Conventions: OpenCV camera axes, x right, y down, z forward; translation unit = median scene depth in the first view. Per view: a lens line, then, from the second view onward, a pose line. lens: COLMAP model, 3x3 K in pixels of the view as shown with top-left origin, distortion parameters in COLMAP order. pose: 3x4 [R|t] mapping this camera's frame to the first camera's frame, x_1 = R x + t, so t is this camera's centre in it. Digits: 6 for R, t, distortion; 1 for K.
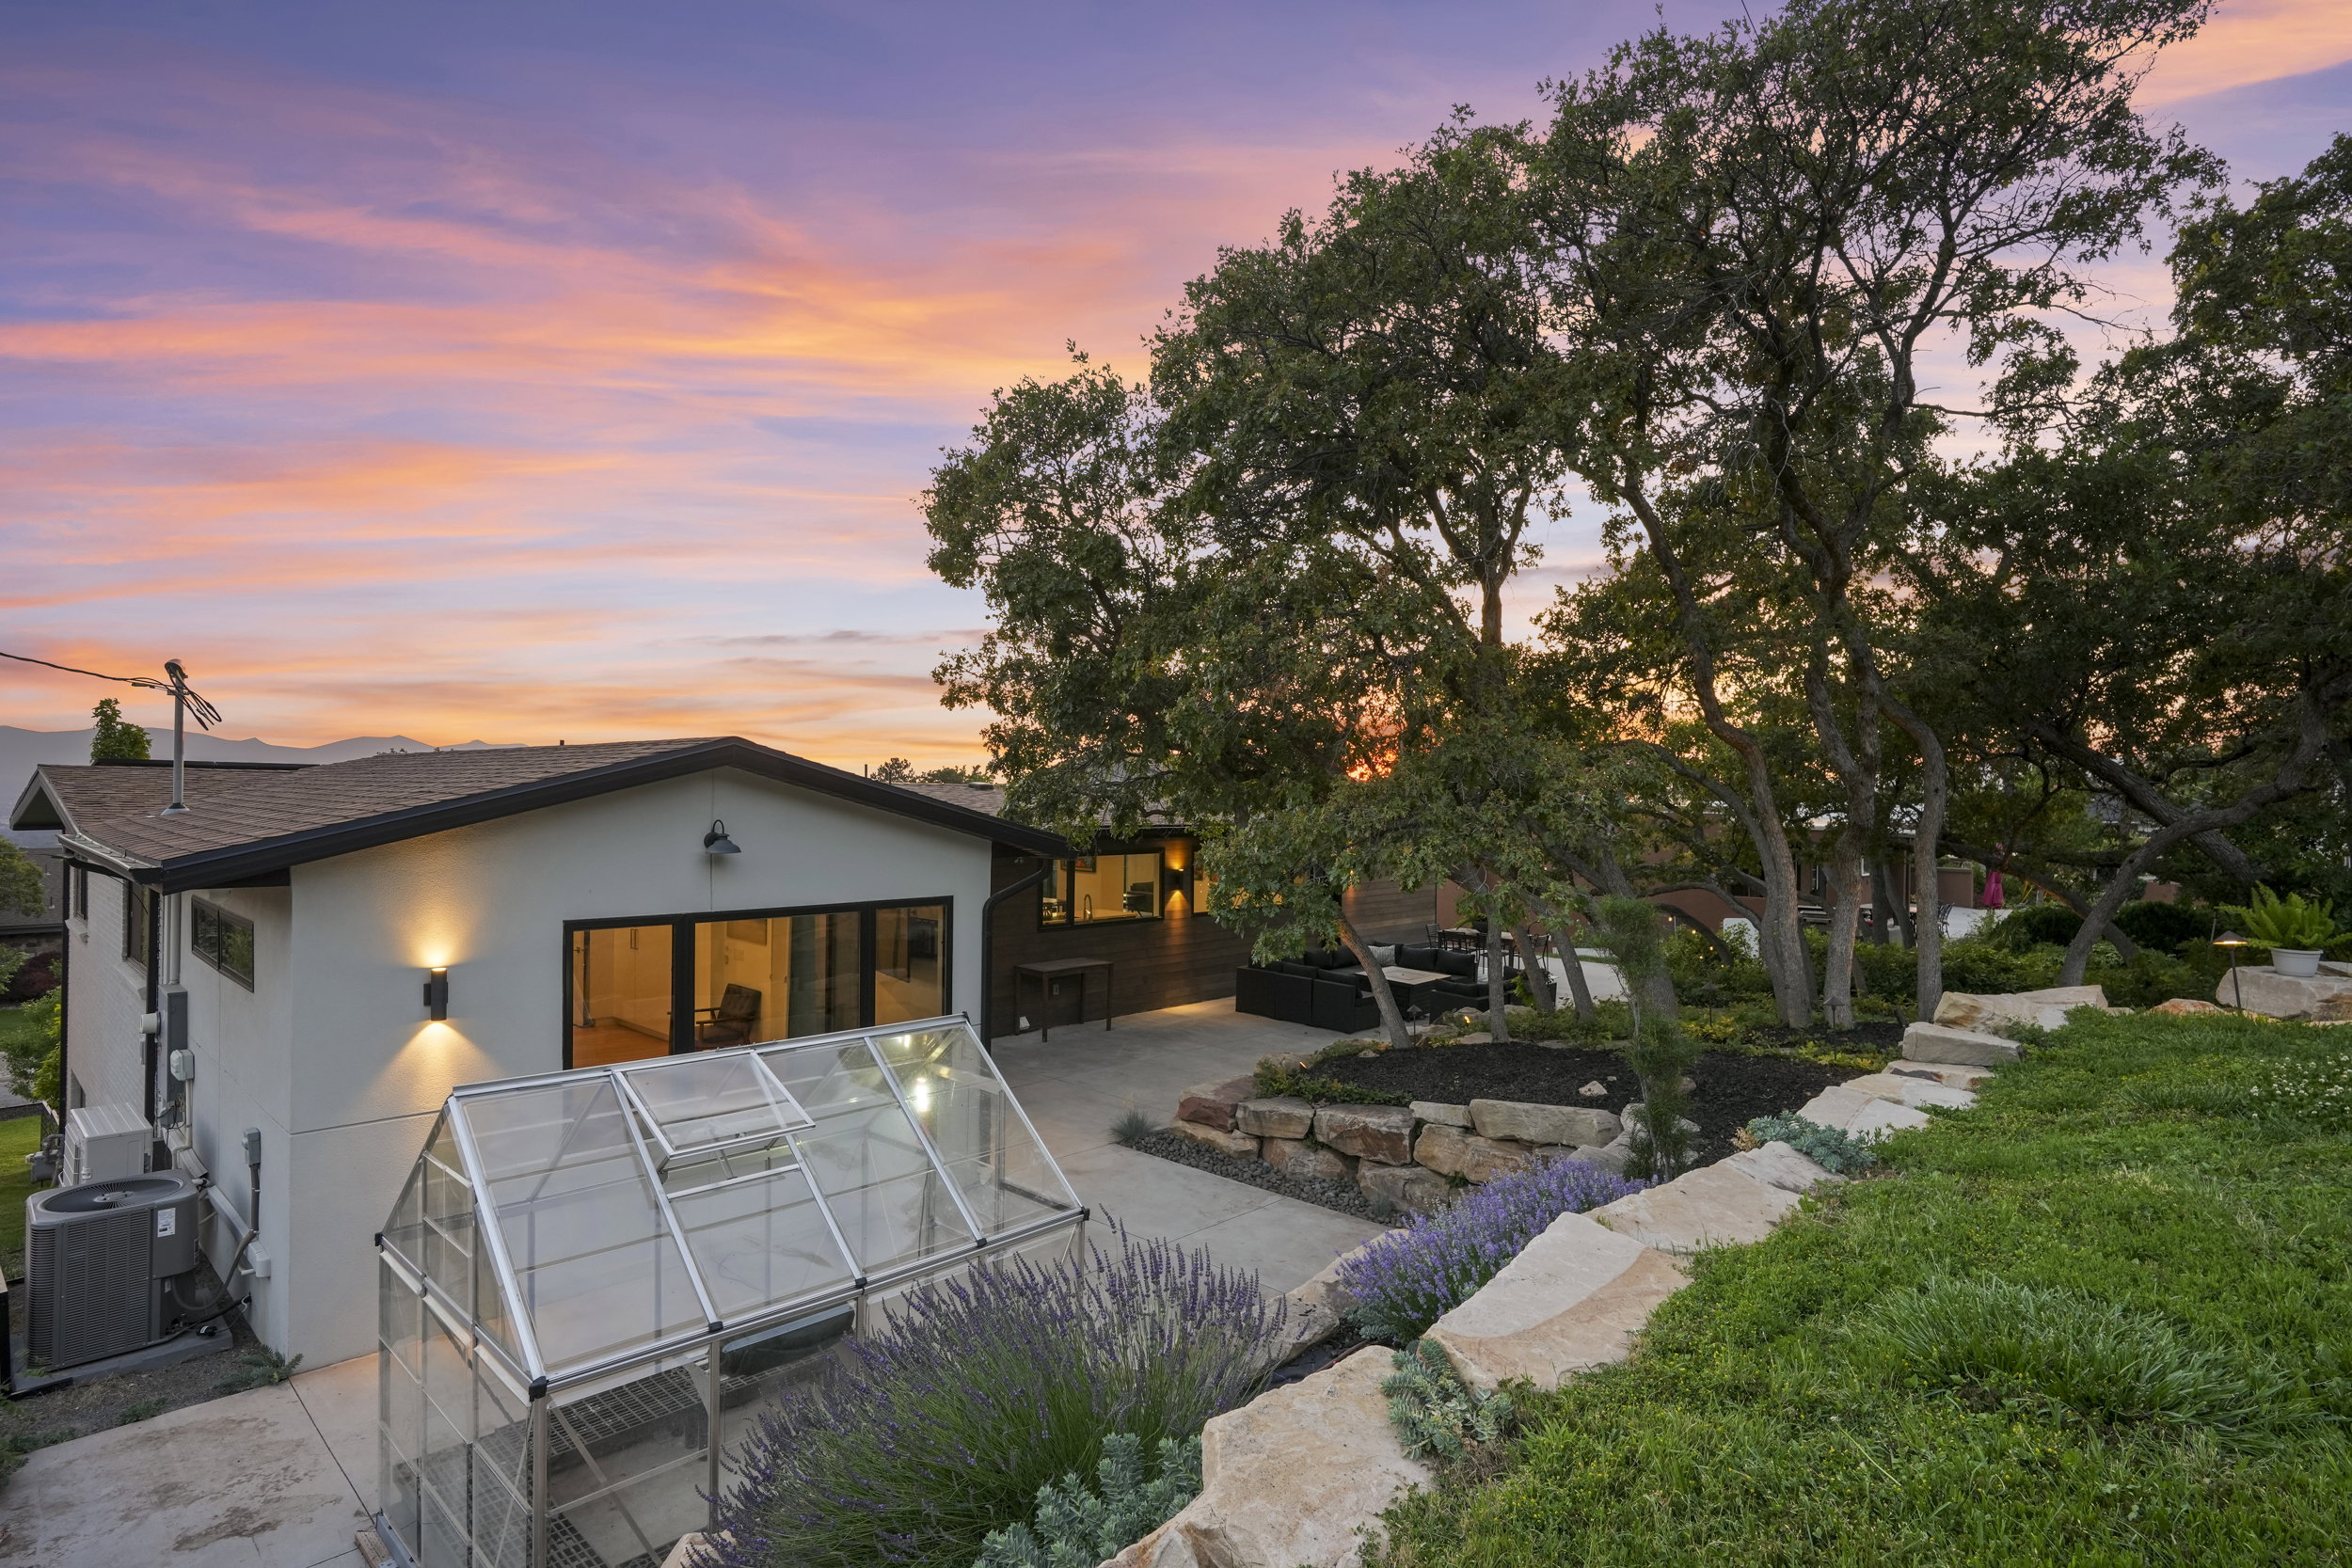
lens RADIAL K [[1204.9, 0, 1170.8], [0, 1204.9, 793.6], [0, 0, 1]] dist [-0.061082, 0.033260]
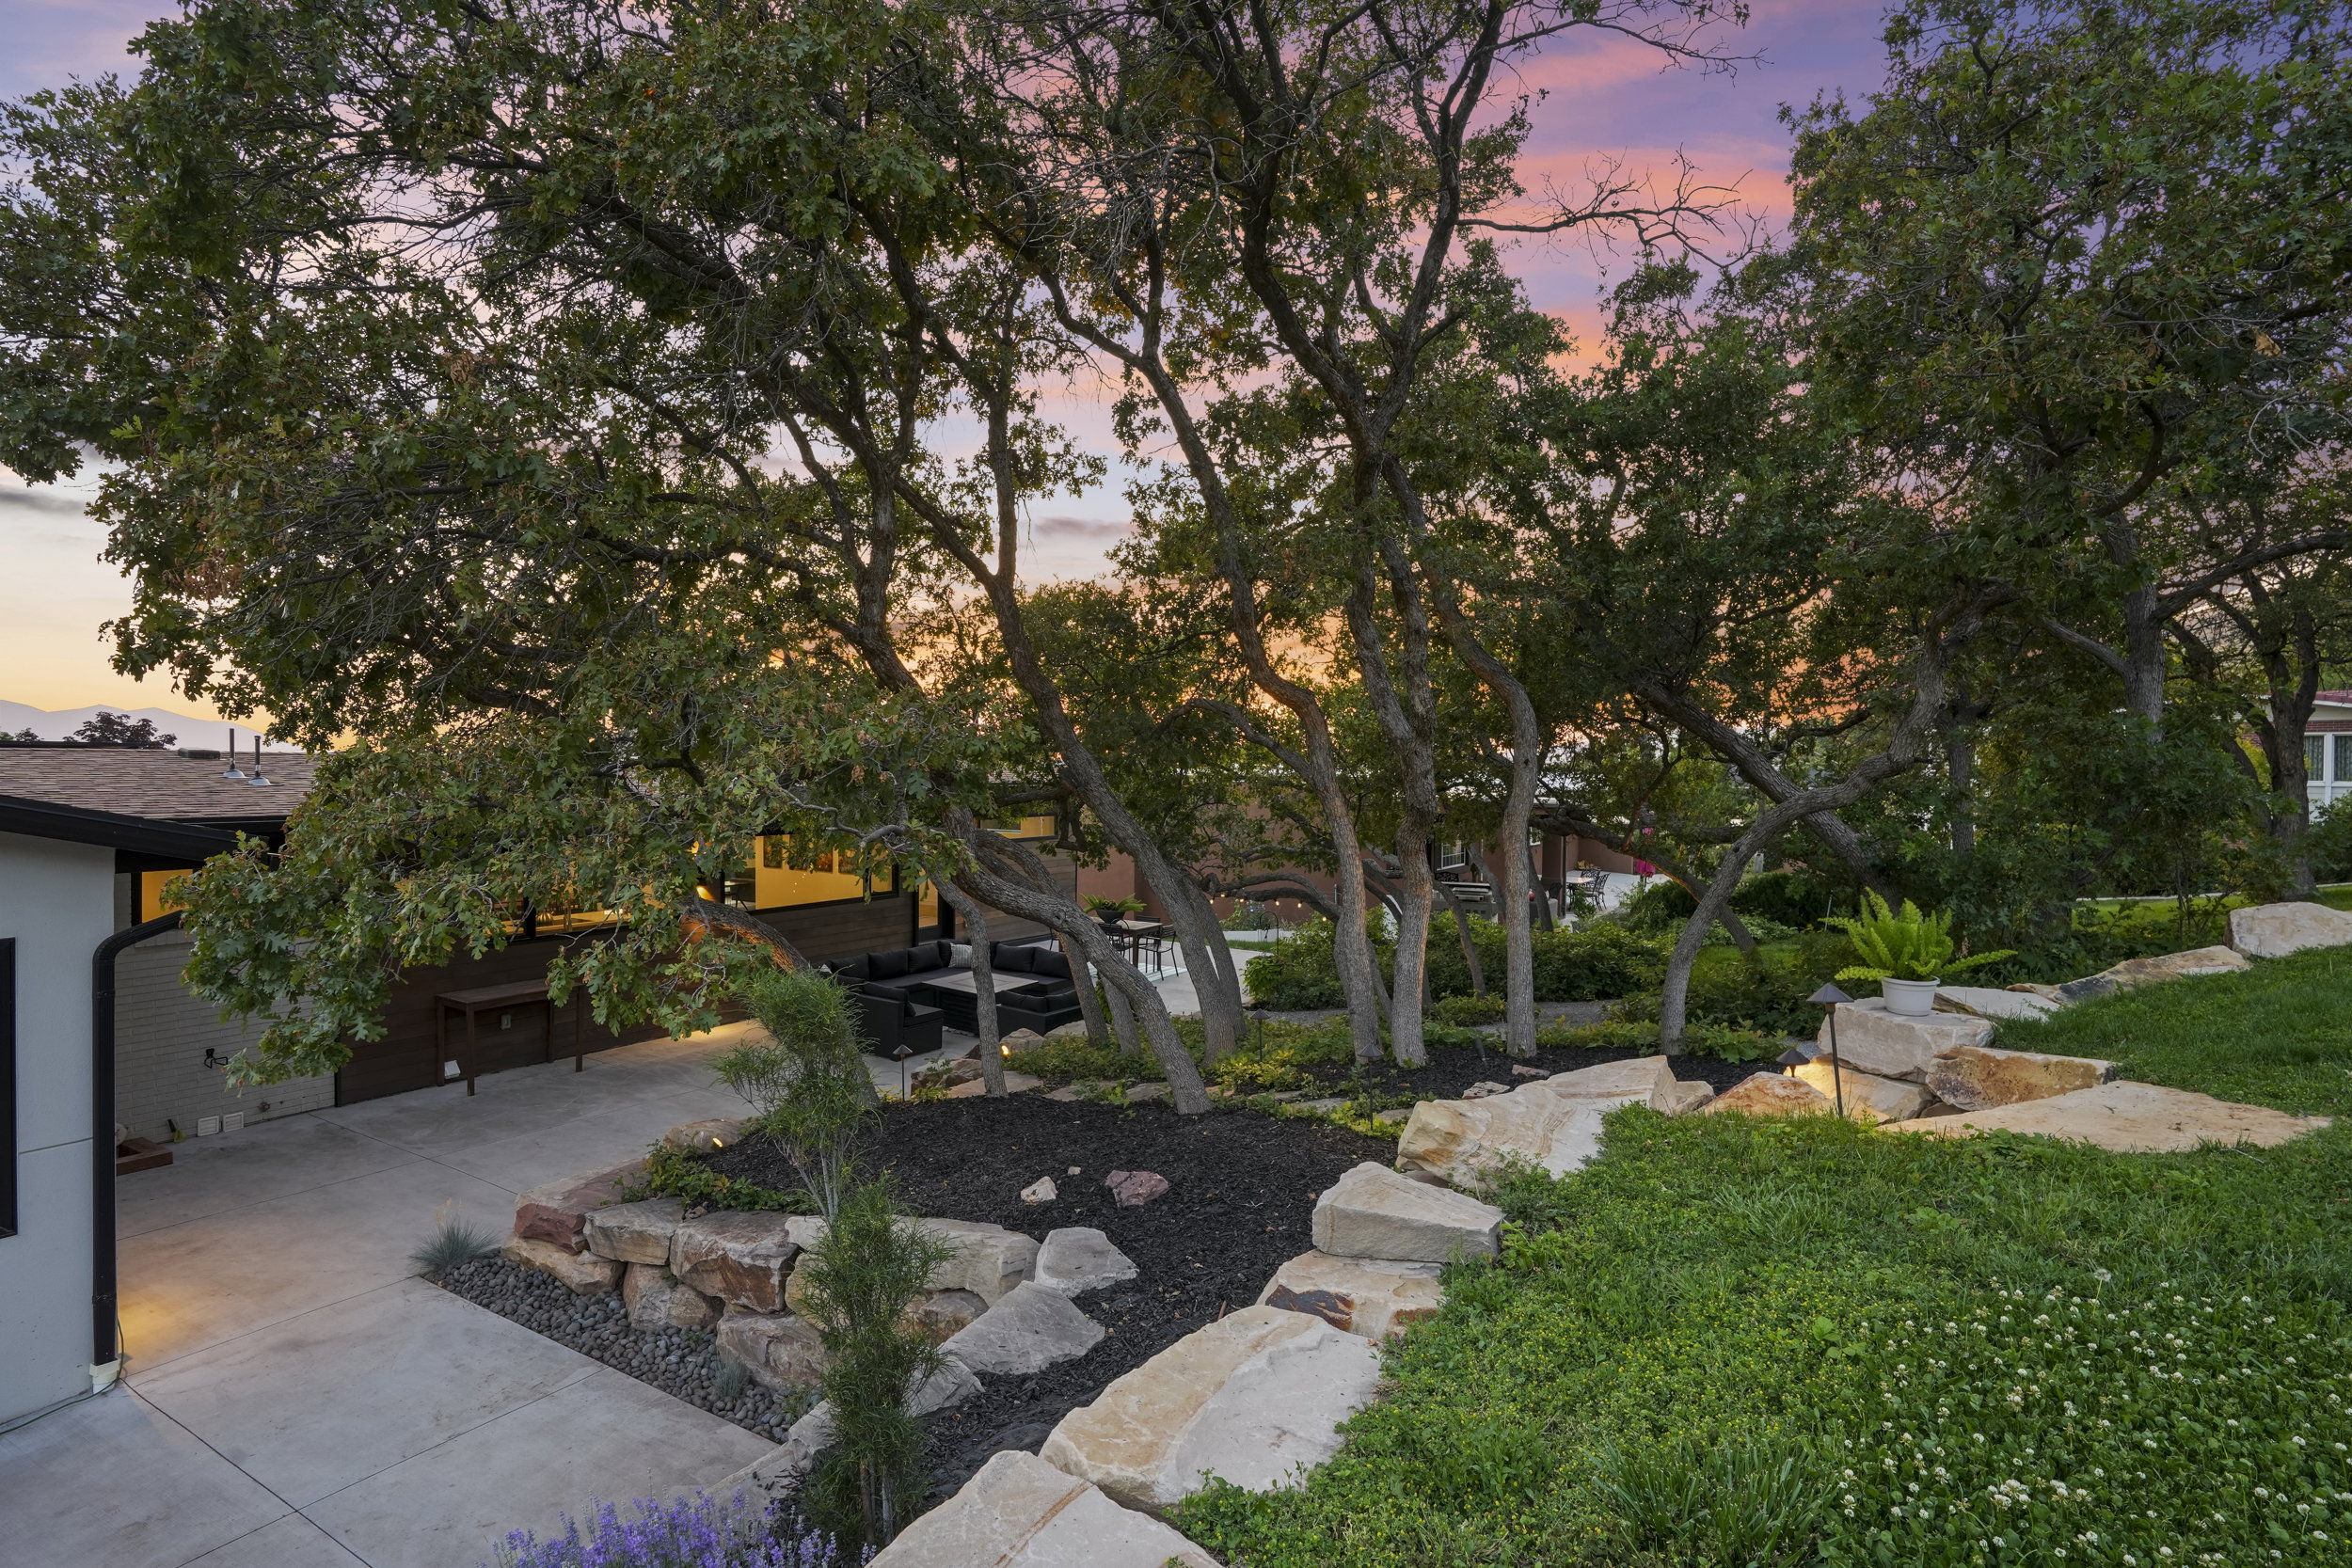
lens RADIAL K [[1204.9, 0, 1170.8], [0, 1204.9, 793.6], [0, 0, 1]] dist [-0.061082, 0.033260]
pose [[0.976876, -0.008081, 0.213653, 0.237401], [0.002619, 0.999663, 0.025834, -0.002638], [-0.213789, -0.024677, 0.976568, 0.256237]]
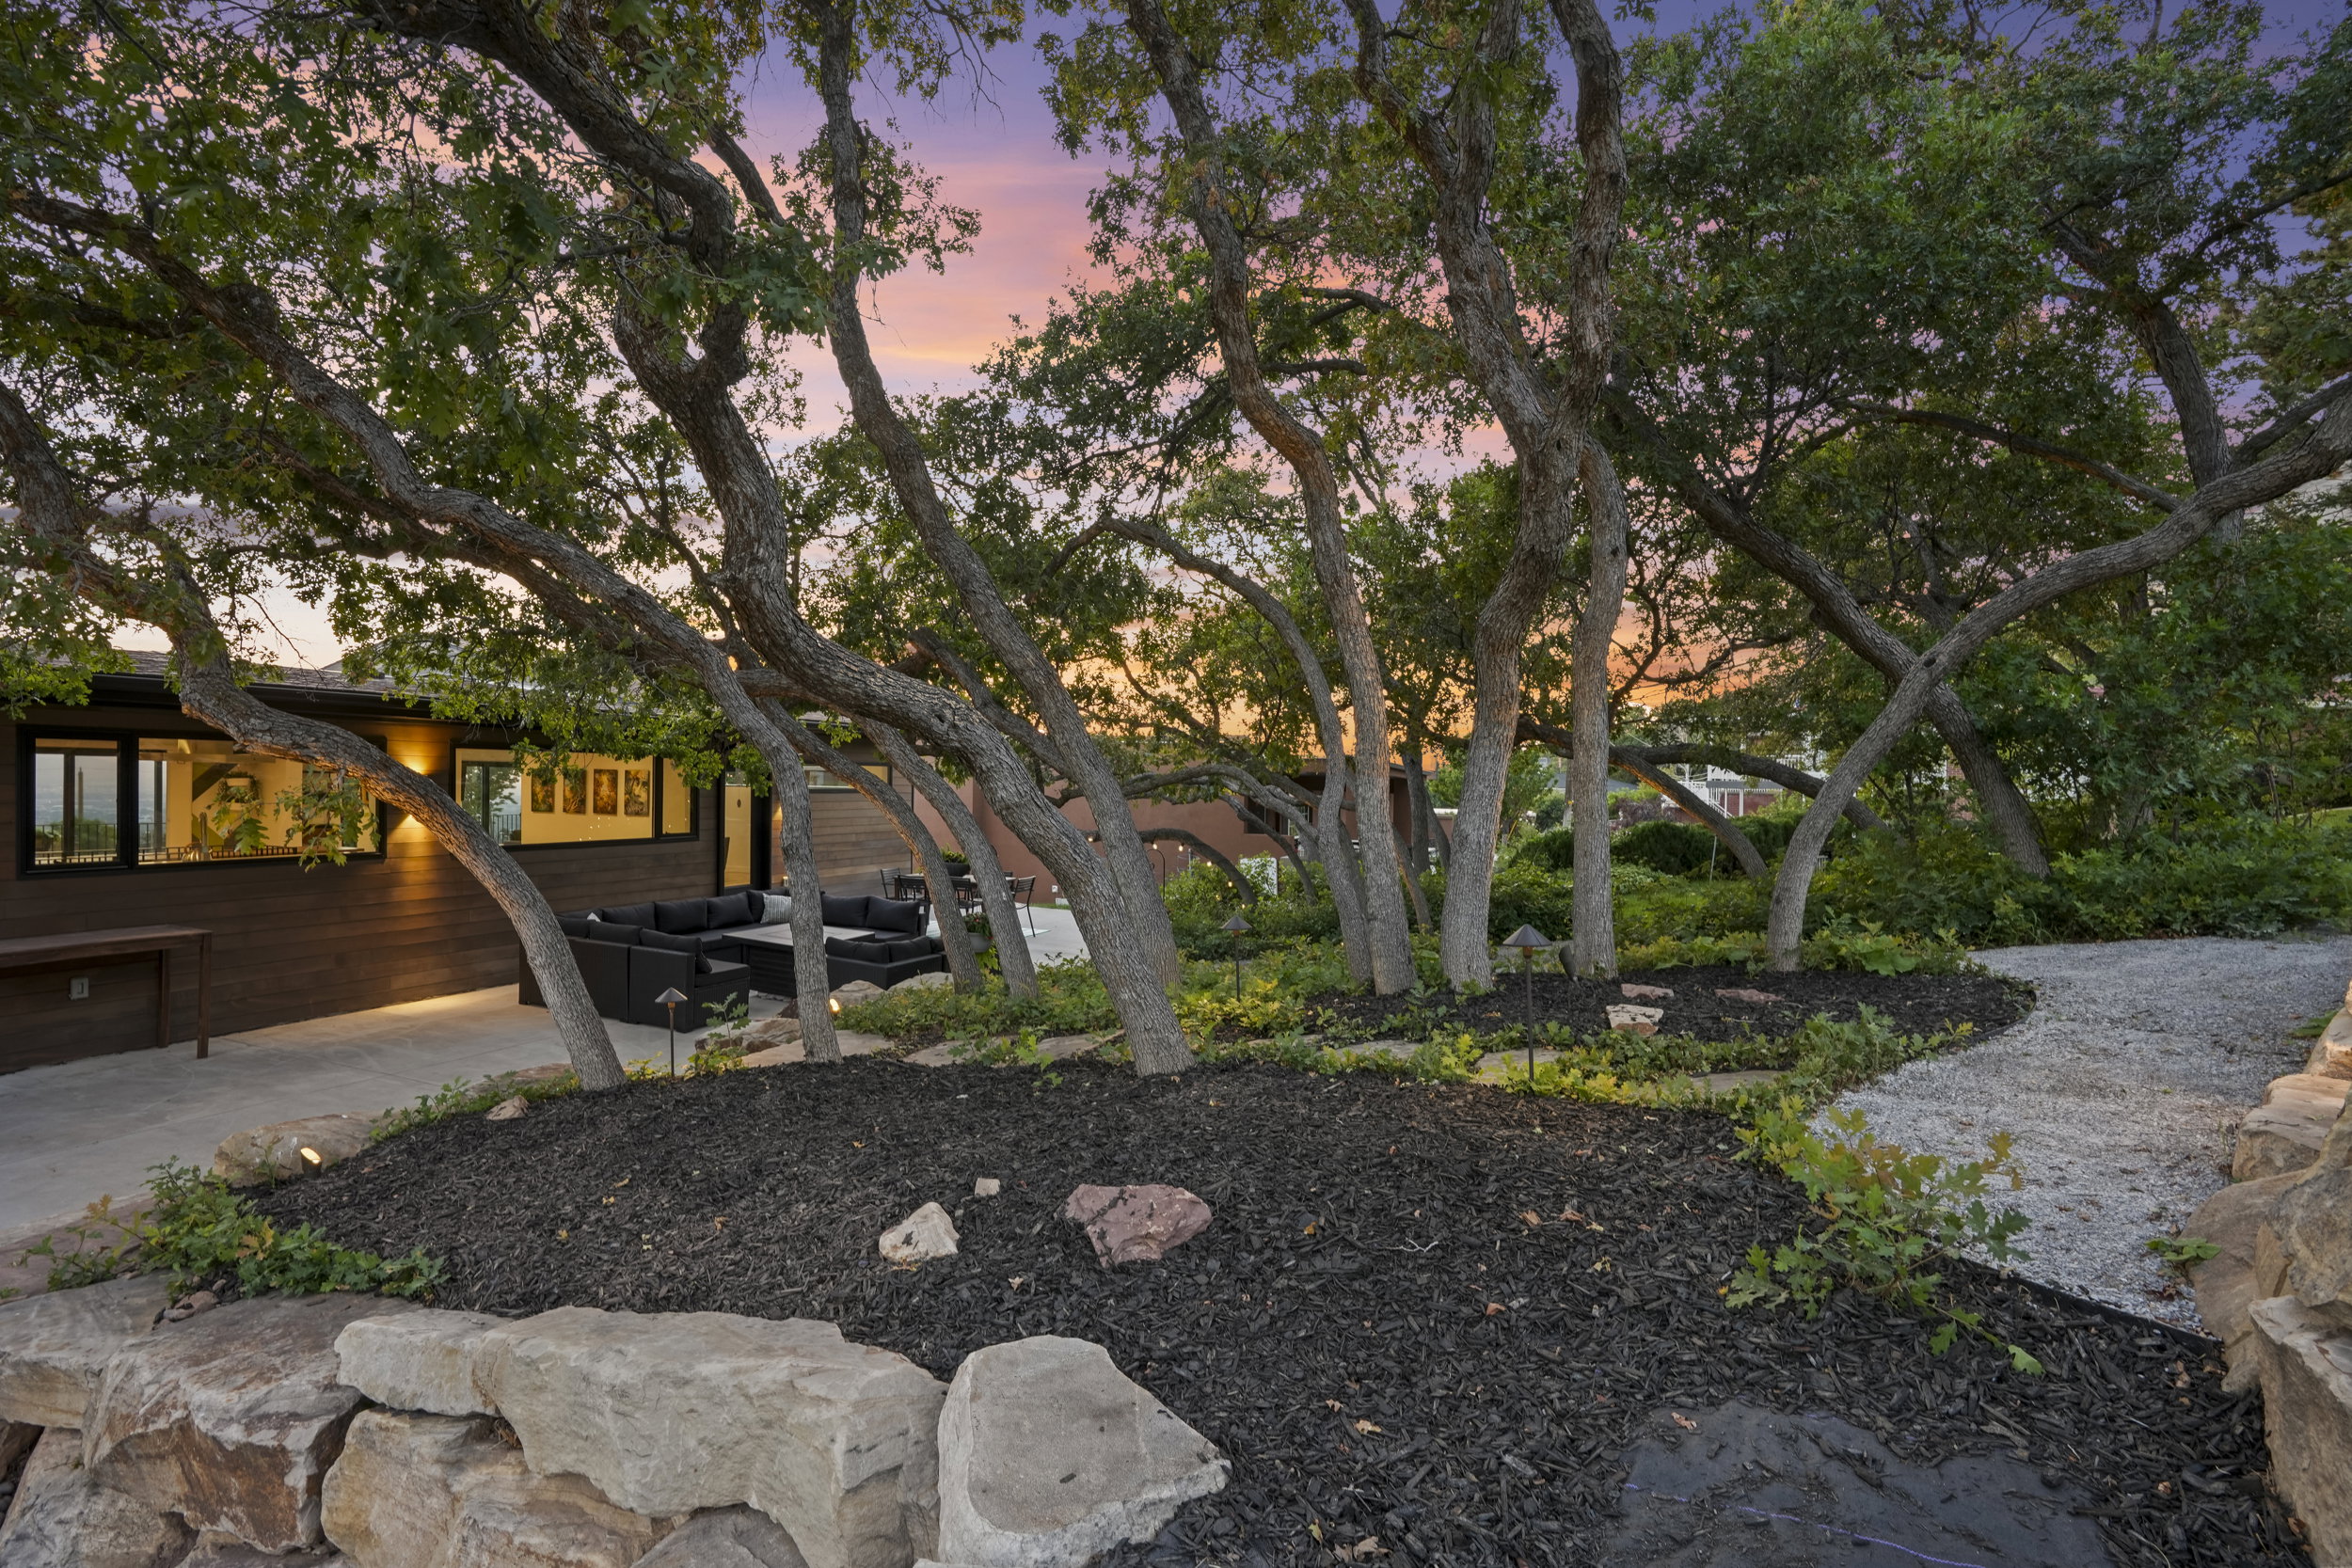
lens RADIAL K [[1114.7, 0, 1170.1], [0, 1114.7, 794.7], [0, 0, 1]] dist [-0.063914, 0.024600]
pose [[0.929588, -0.003228, 0.368586, 0.258936], [-0.003554, 0.999837, 0.017721, 0.102085], [-0.368583, -0.017783, 0.929425, 0.586805]]
